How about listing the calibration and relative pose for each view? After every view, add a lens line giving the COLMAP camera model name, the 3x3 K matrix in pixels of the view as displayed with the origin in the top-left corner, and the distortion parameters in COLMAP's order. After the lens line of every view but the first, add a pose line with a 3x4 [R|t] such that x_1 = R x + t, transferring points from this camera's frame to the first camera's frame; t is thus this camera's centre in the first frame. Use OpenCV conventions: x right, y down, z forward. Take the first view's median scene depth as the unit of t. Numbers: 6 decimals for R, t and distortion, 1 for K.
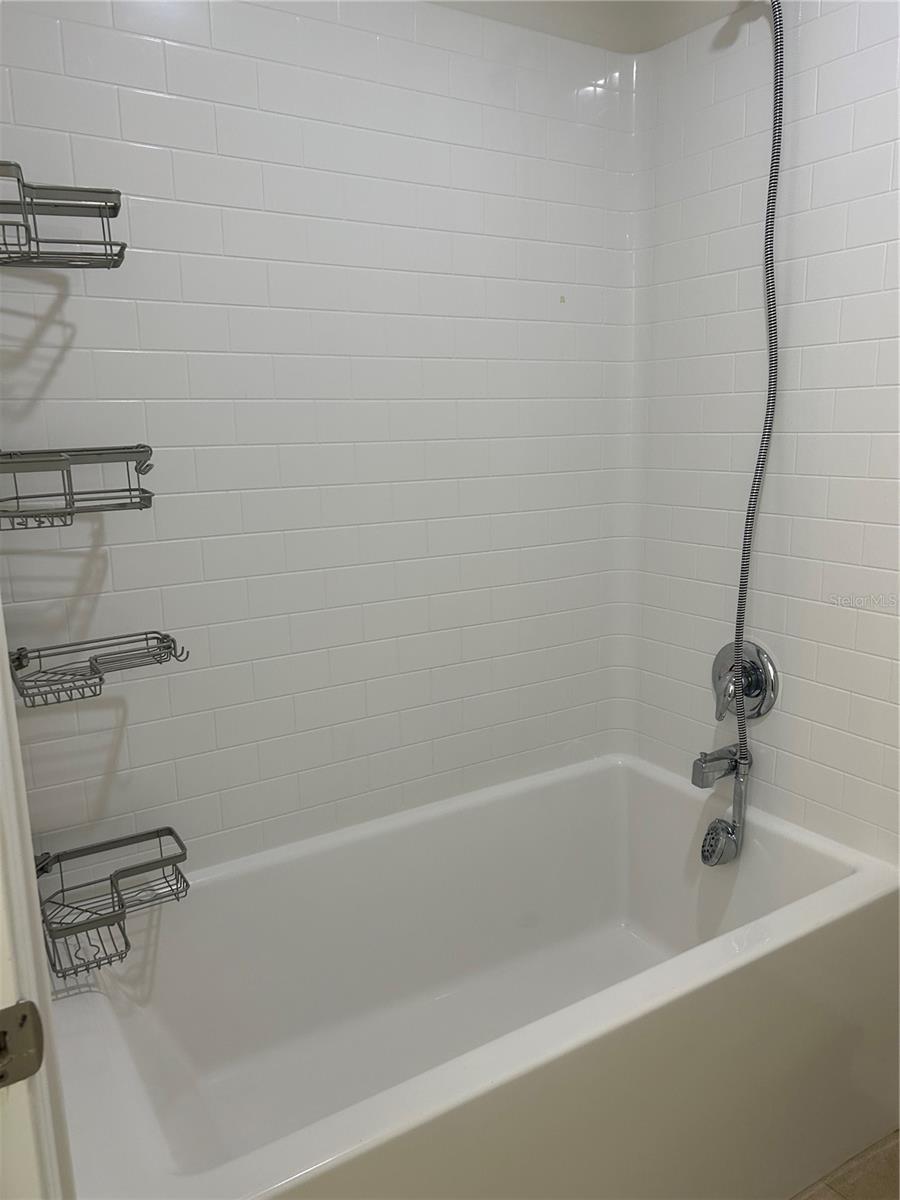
lens RADIAL K [[901.2, 0, 450.5], [0, 901.2, 602.3], [0, 0, 1]] dist [0.055796, -0.067759]
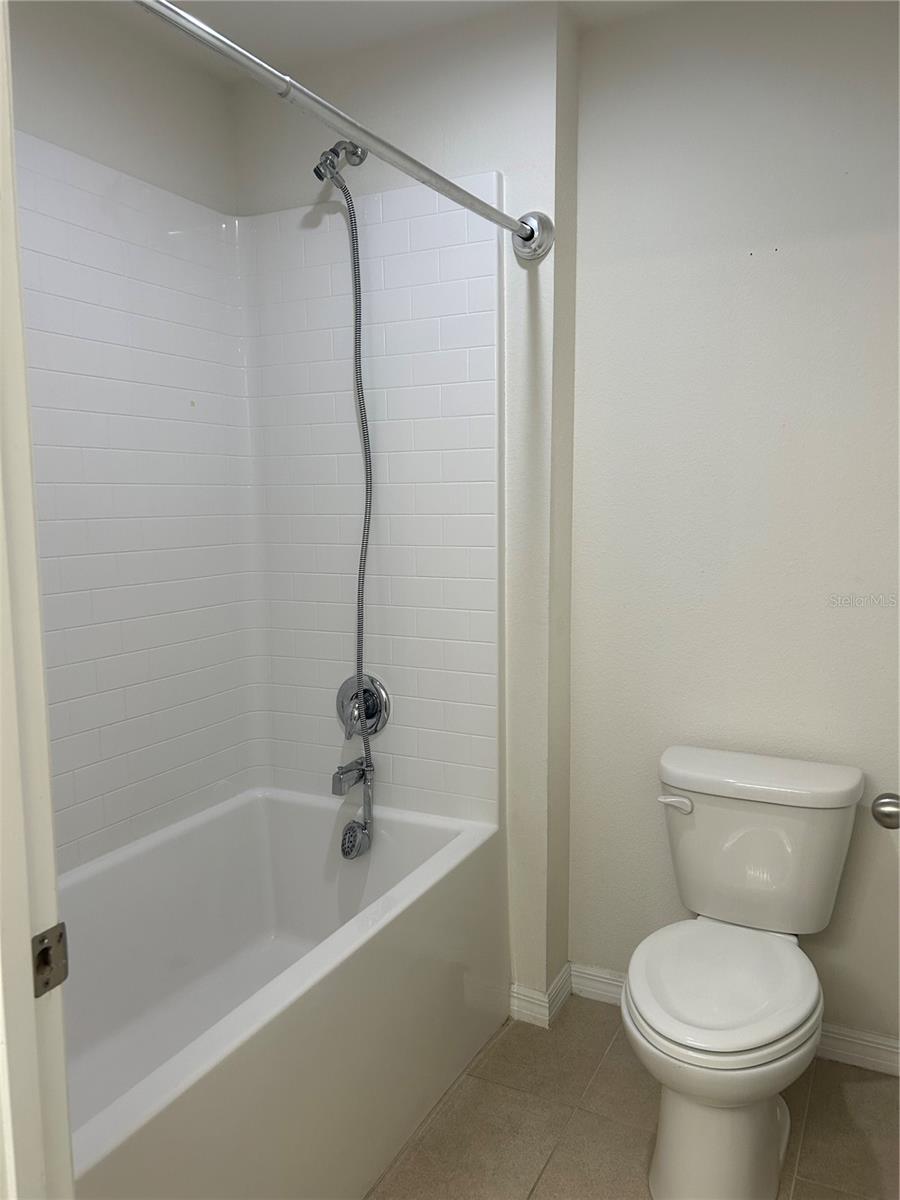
lens RADIAL K [[901.2, 0, 450.5], [0, 901.2, 602.3], [0, 0, 1]] dist [0.055796, -0.067759]
pose [[0.859357, -0.052712, 0.508652, -0.209062], [0.098938, 0.993017, -0.064246, 0.035622], [-0.501714, 0.105536, 0.858572, -0.167954]]
